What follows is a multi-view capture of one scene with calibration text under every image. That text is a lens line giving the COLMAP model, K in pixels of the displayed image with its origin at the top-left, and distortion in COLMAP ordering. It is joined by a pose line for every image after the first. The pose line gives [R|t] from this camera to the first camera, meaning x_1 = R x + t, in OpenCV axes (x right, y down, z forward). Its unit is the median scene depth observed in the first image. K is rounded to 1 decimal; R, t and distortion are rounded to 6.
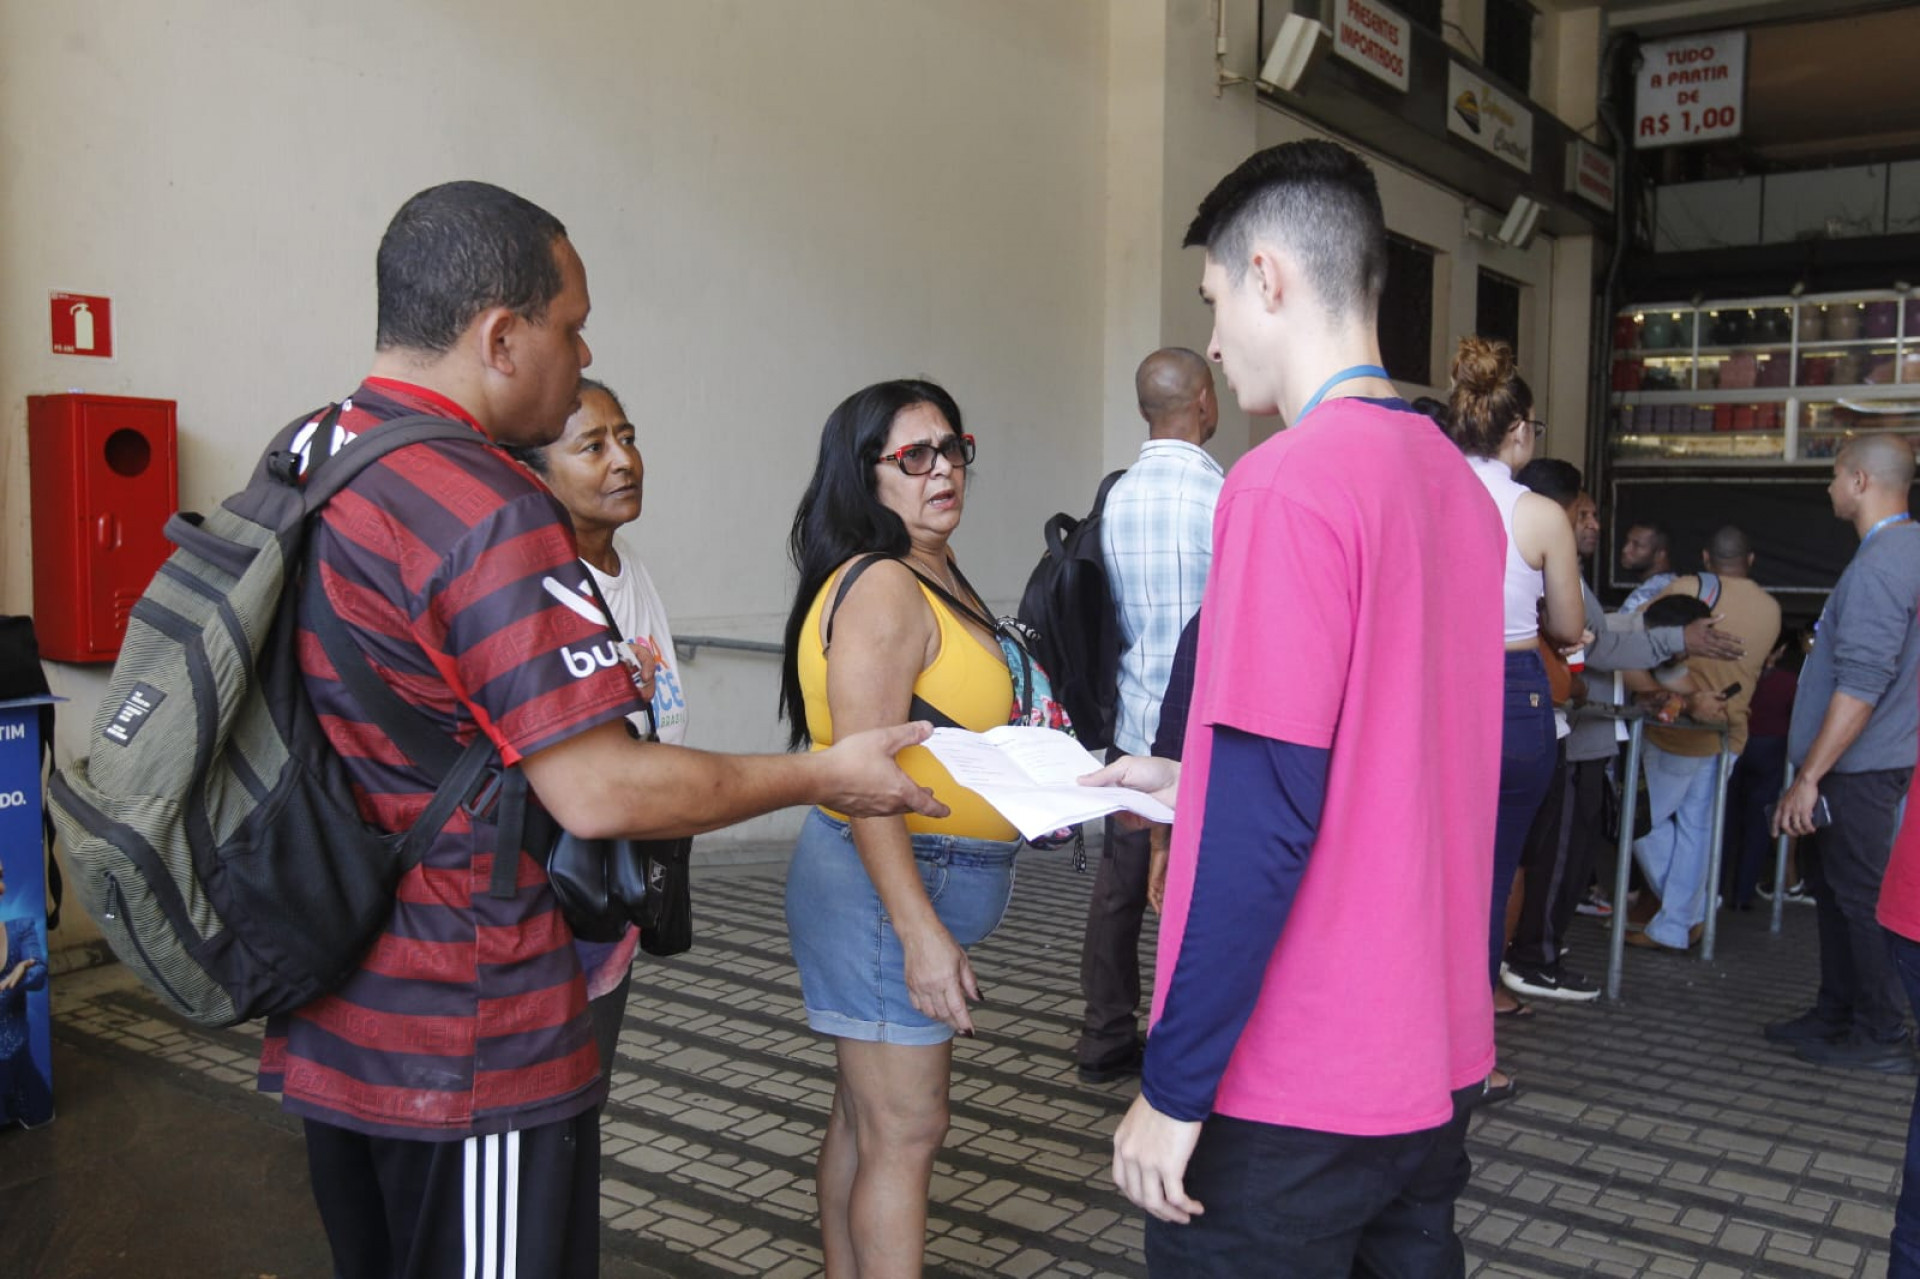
lens RADIAL K [[1716.5, 0, 964.8], [0, 1716.5, 633.9], [0, 0, 1]] dist [-0.049223, 0.102605]
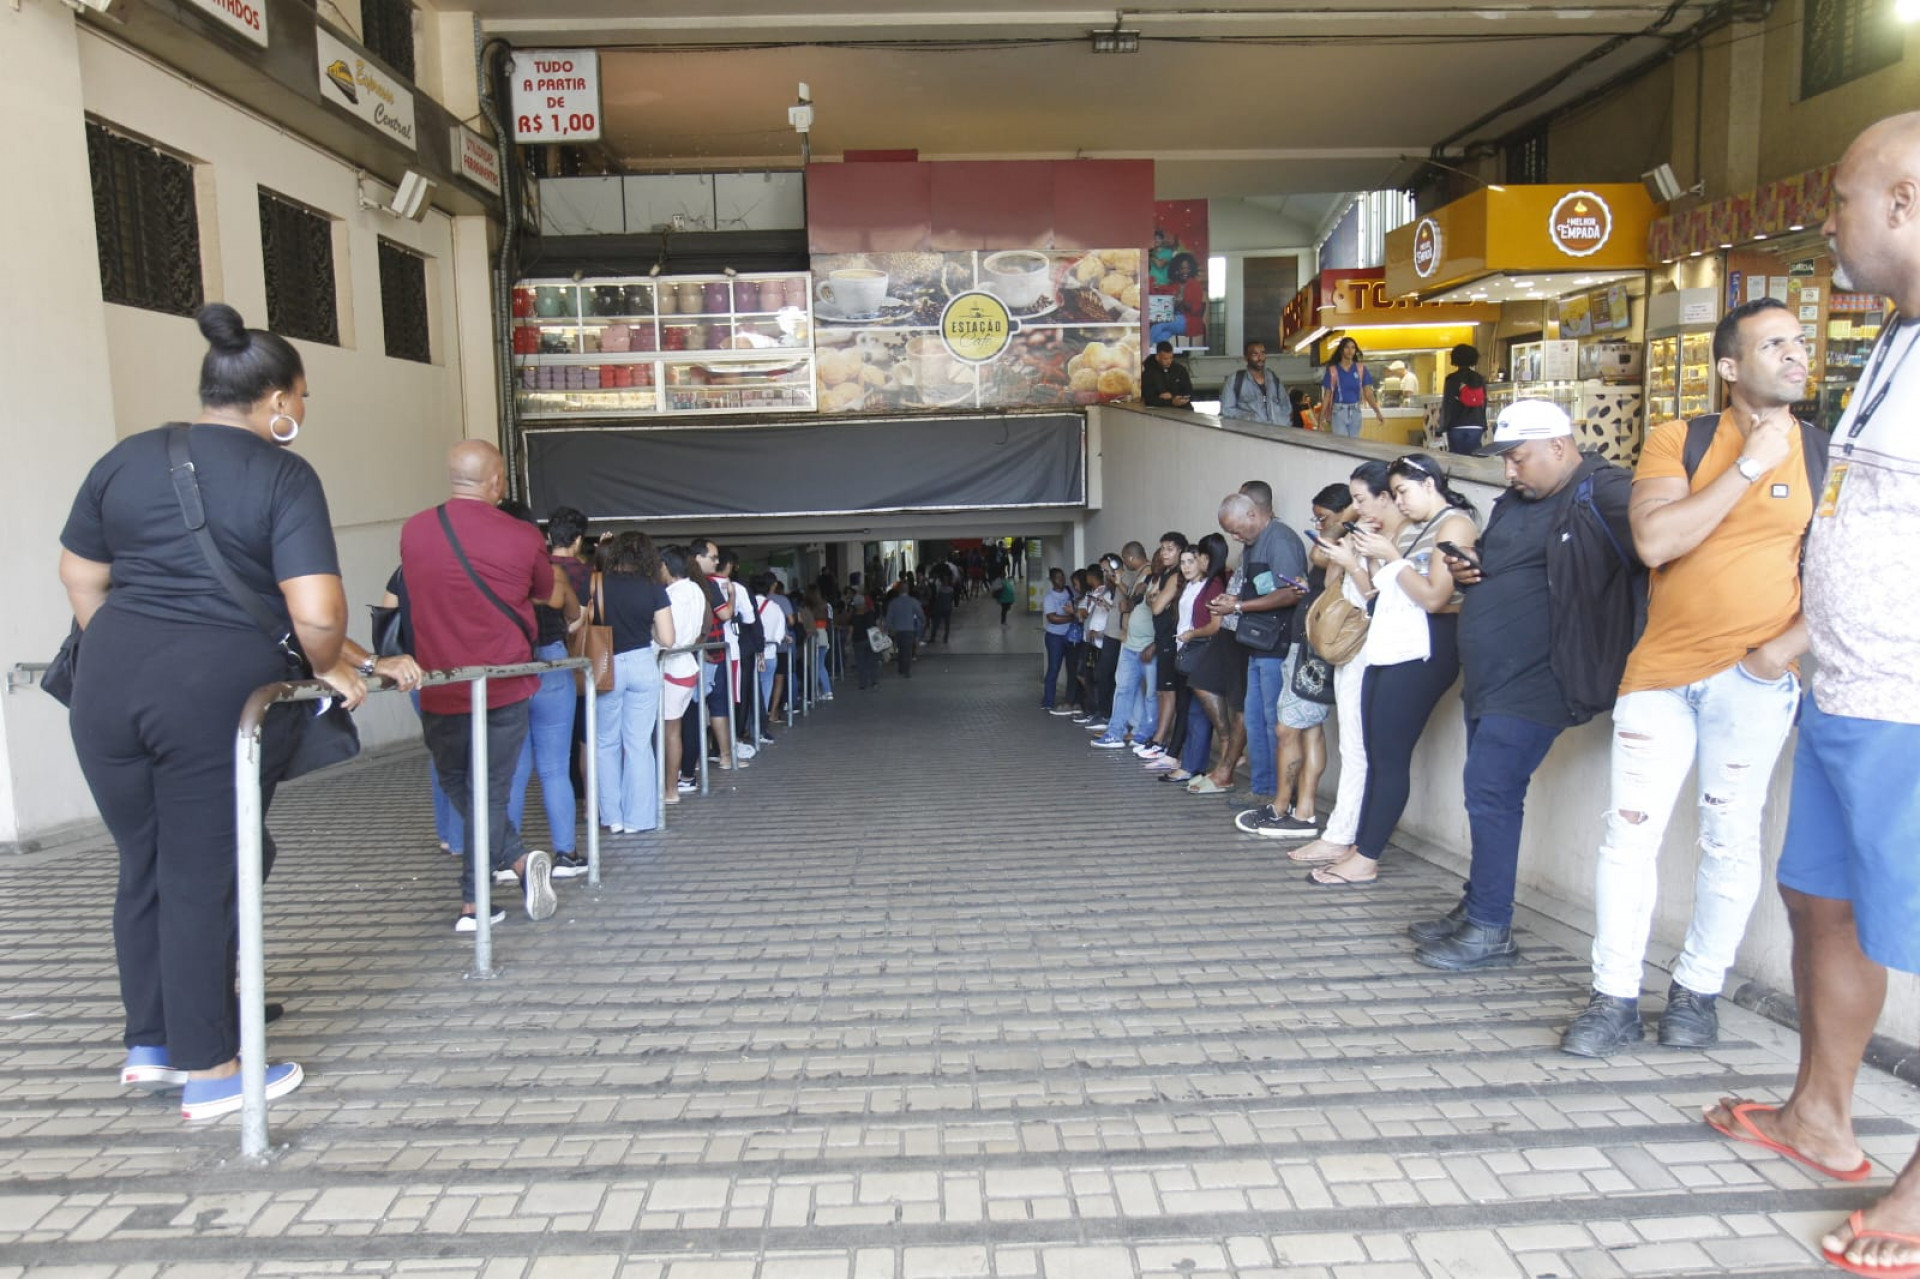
lens RADIAL K [[1369.7, 0, 960.0], [0, 1369.7, 639.5], [0, 0, 1]] dist [-0.057774, 0.046031]
pose [[0.798582, -0.109287, 0.591881, 0.056978], [0.073902, 0.993740, 0.083777, -0.005094], [-0.597332, -0.023161, 0.801660, 0.082363]]
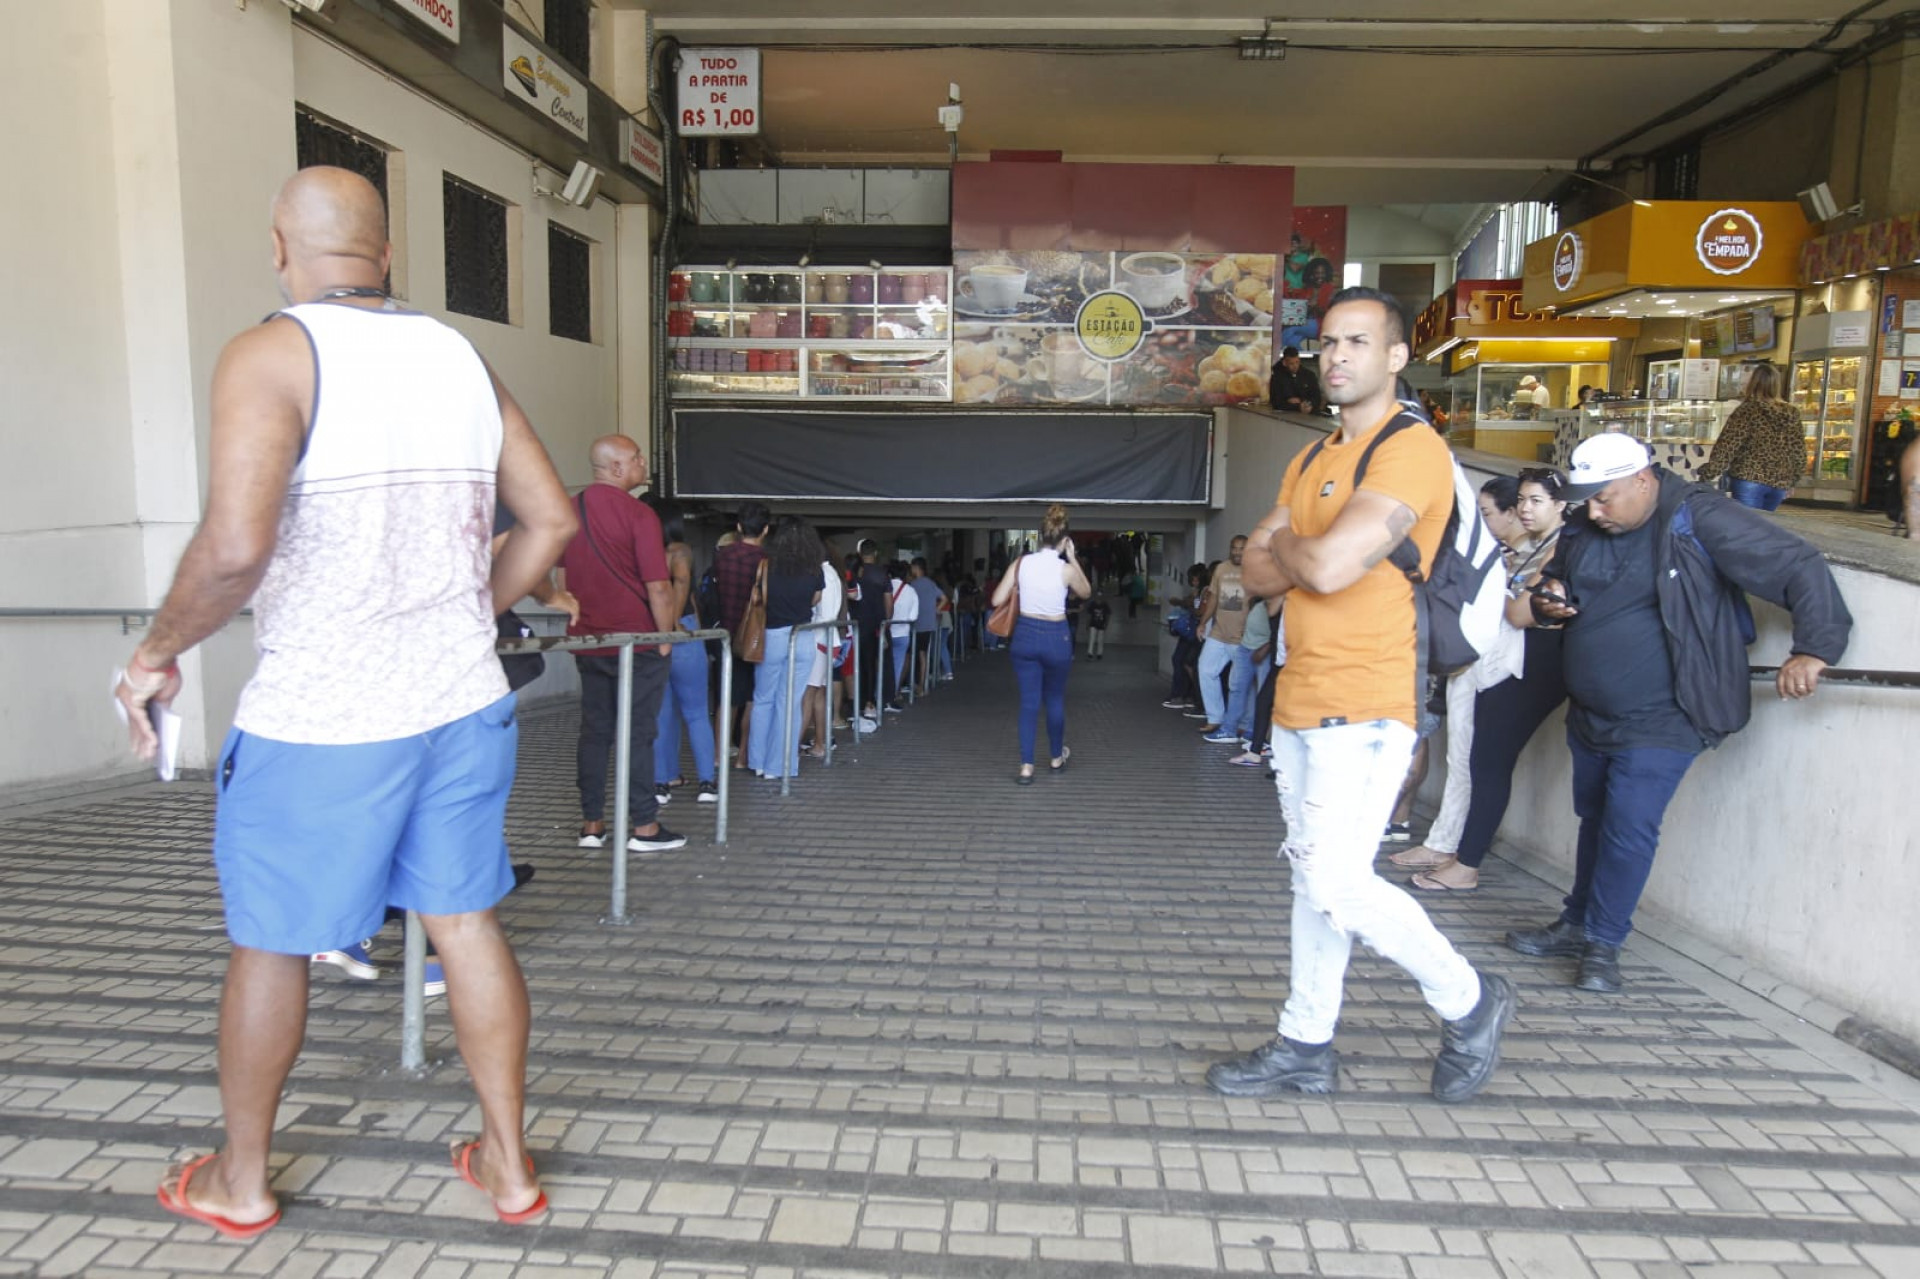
lens RADIAL K [[1332.7, 0, 961.4], [0, 1332.7, 636.3], [0, 0, 1]] dist [-0.057324, 0.043658]
pose [[0.851787, -0.070569, 0.519113, 0.053782], [0.028982, 0.995716, 0.087804, -0.006296], [-0.523085, -0.059745, 0.850184, 0.078809]]
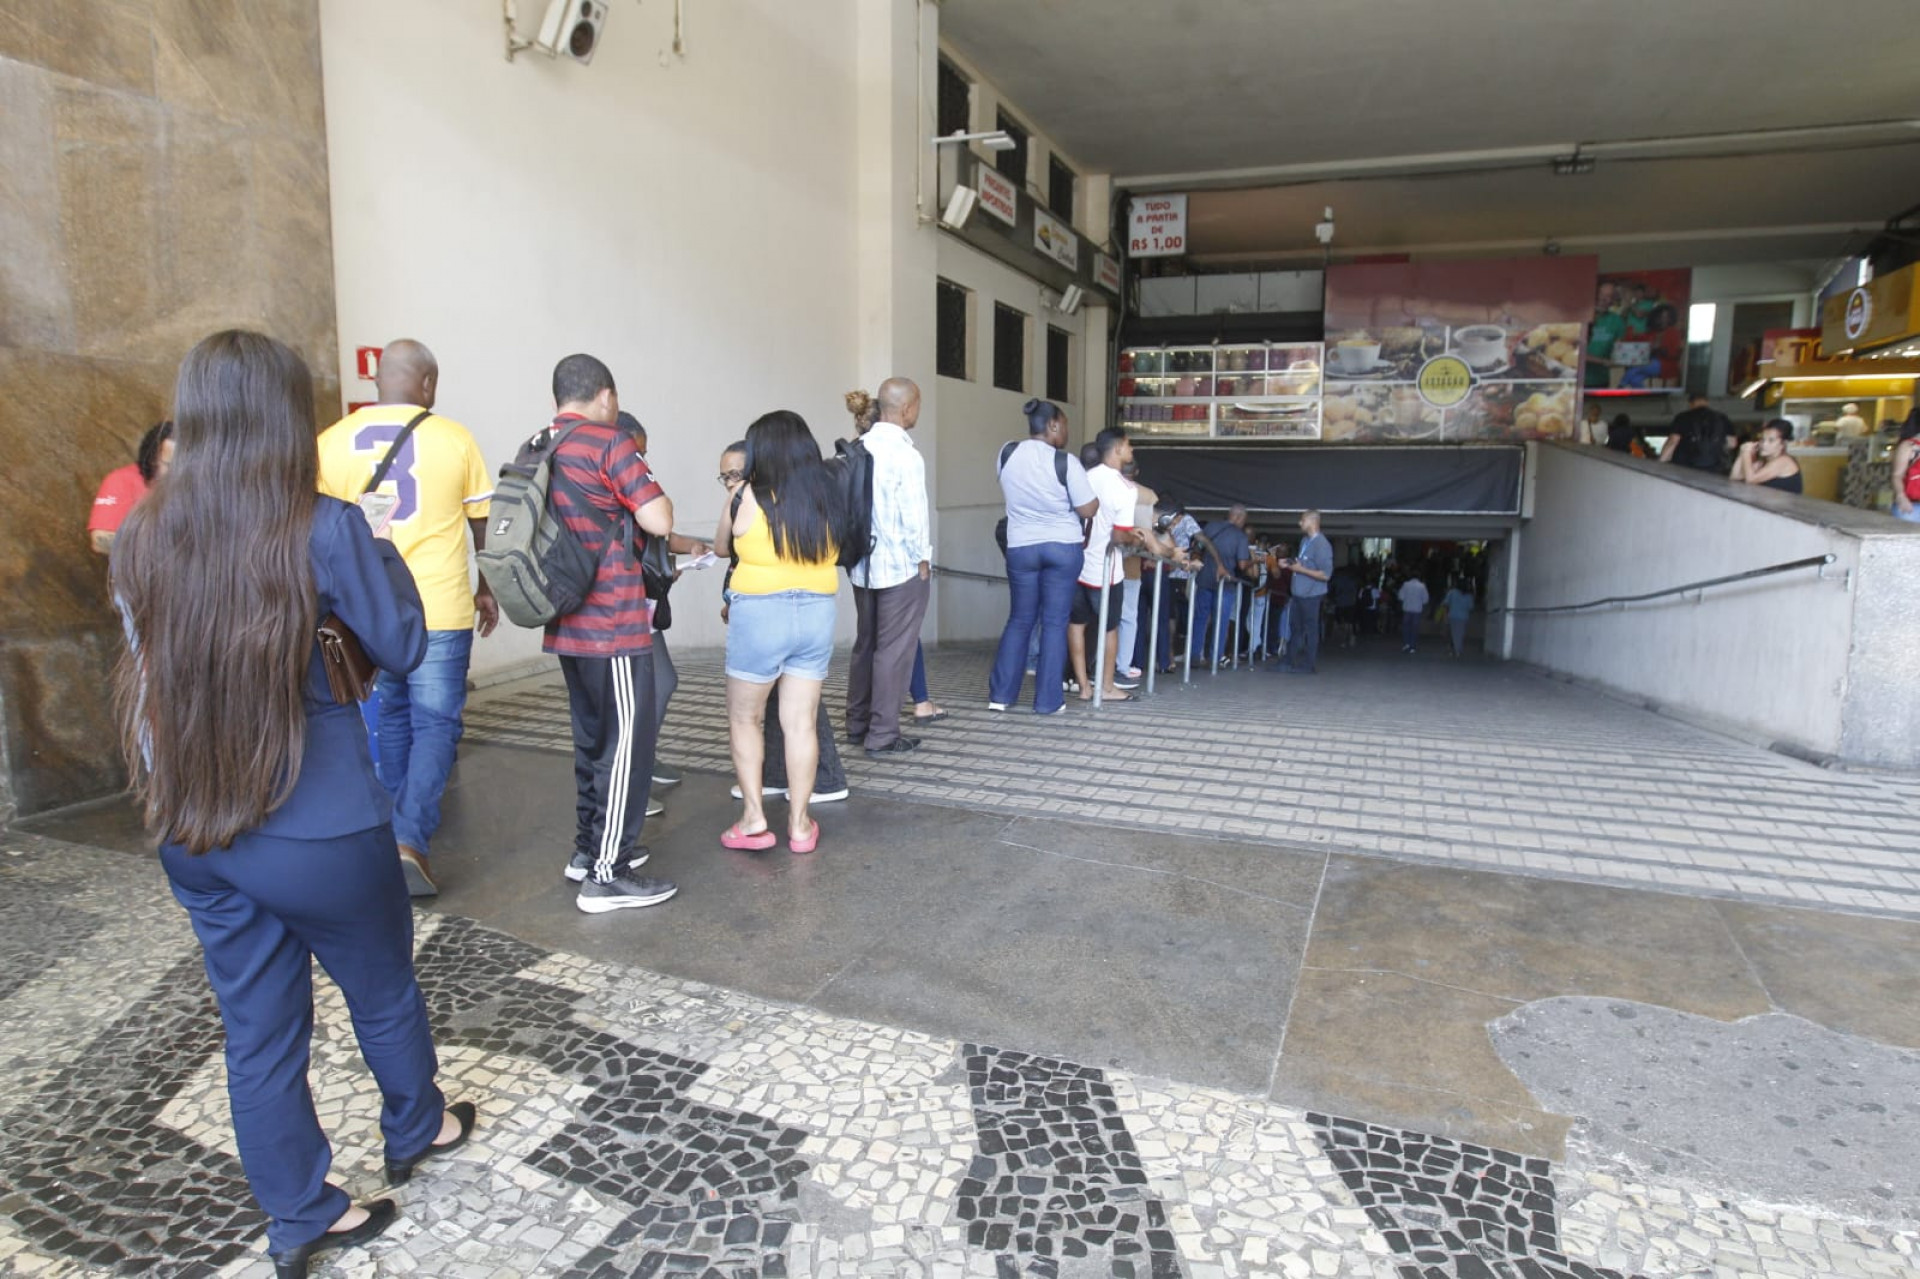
lens RADIAL K [[1123.9, 0, 965.7], [0, 1123.9, 642.4], [0, 0, 1]] dist [-0.071826, 0.042815]
pose [[0.970811, -0.040328, 0.236433, -0.059613], [0.020956, 0.996255, 0.083886, 0.010448], [-0.238930, -0.076483, 0.968020, -0.102392]]
